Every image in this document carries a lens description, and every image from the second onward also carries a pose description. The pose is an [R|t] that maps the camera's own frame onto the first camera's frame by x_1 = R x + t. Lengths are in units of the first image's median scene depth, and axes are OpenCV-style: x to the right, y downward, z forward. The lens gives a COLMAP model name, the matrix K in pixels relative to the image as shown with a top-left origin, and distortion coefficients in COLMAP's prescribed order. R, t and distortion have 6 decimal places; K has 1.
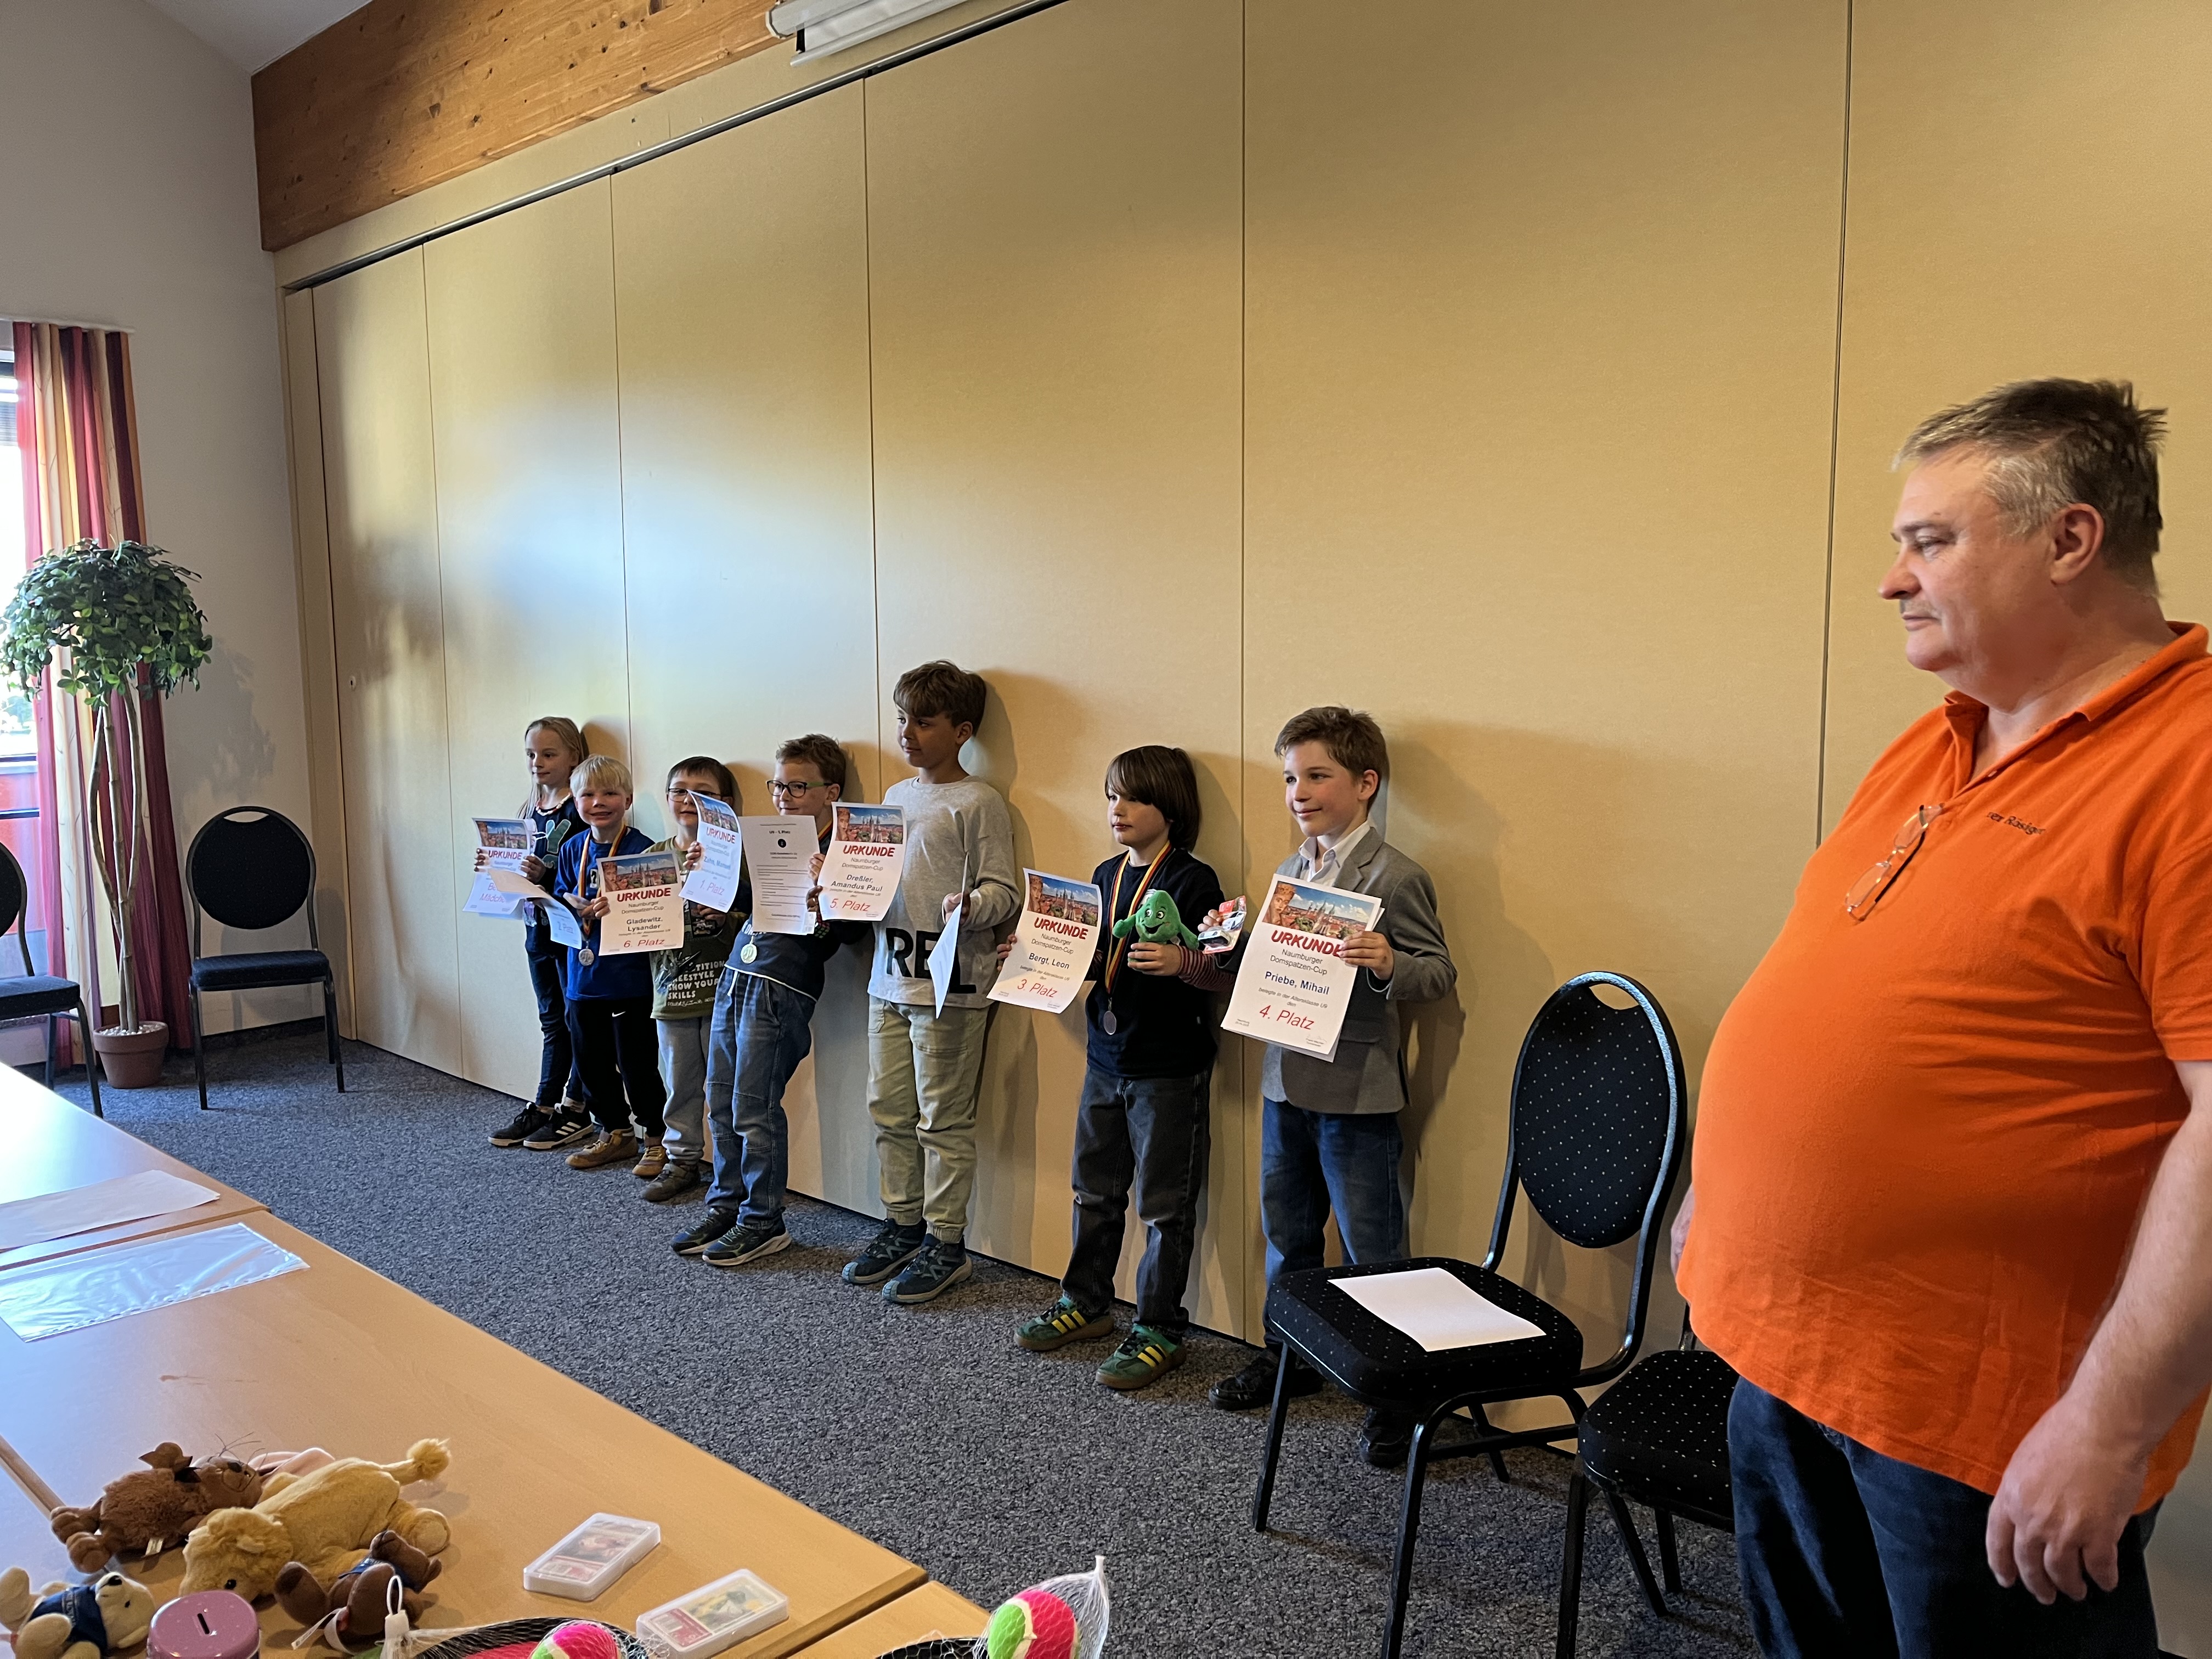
lens RADIAL K [[1694.5, 0, 1127.8], [0, 1694.5, 817.8], [0, 0, 1]] dist [0.074241, -0.098106]
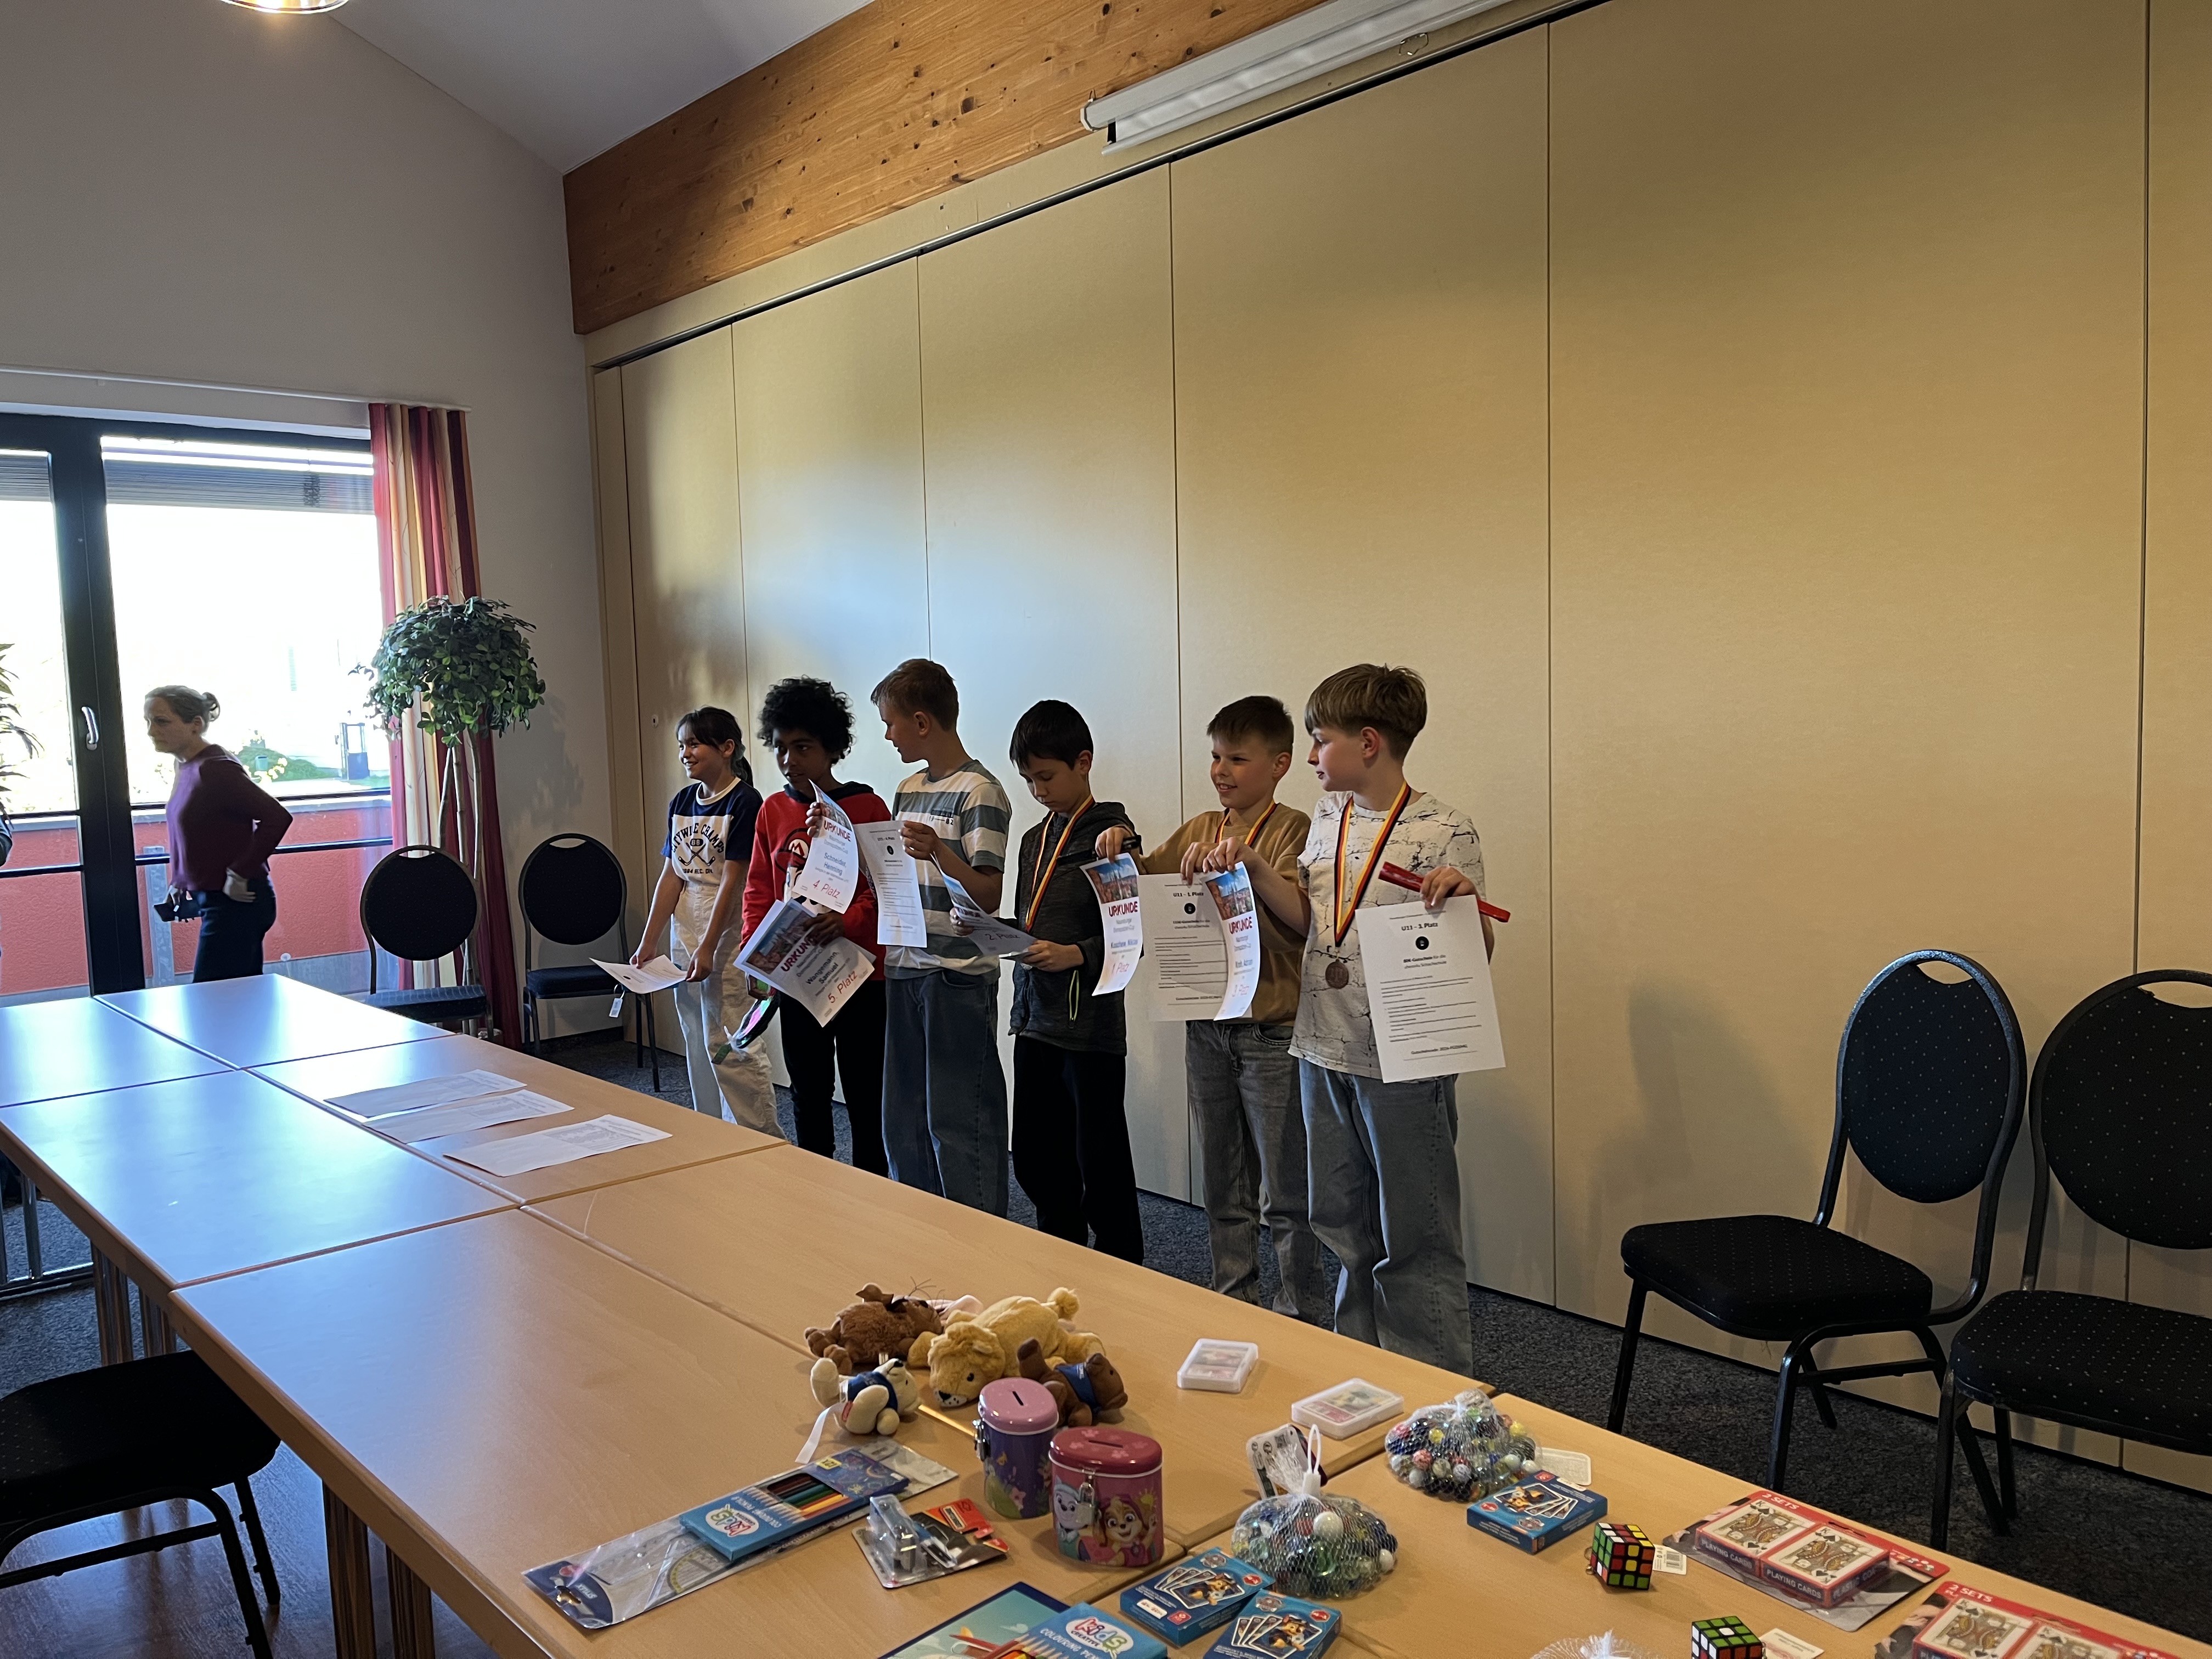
lens RADIAL K [[1694.5, 0, 1114.1], [0, 1694.5, 810.4], [0, 0, 1]] dist [0.074241, -0.098106]
pose [[0.995646, -0.012524, -0.092372, -0.283938], [0.010157, 0.999609, -0.026051, 0.048982], [0.092662, 0.024999, 0.995384, -0.291536]]
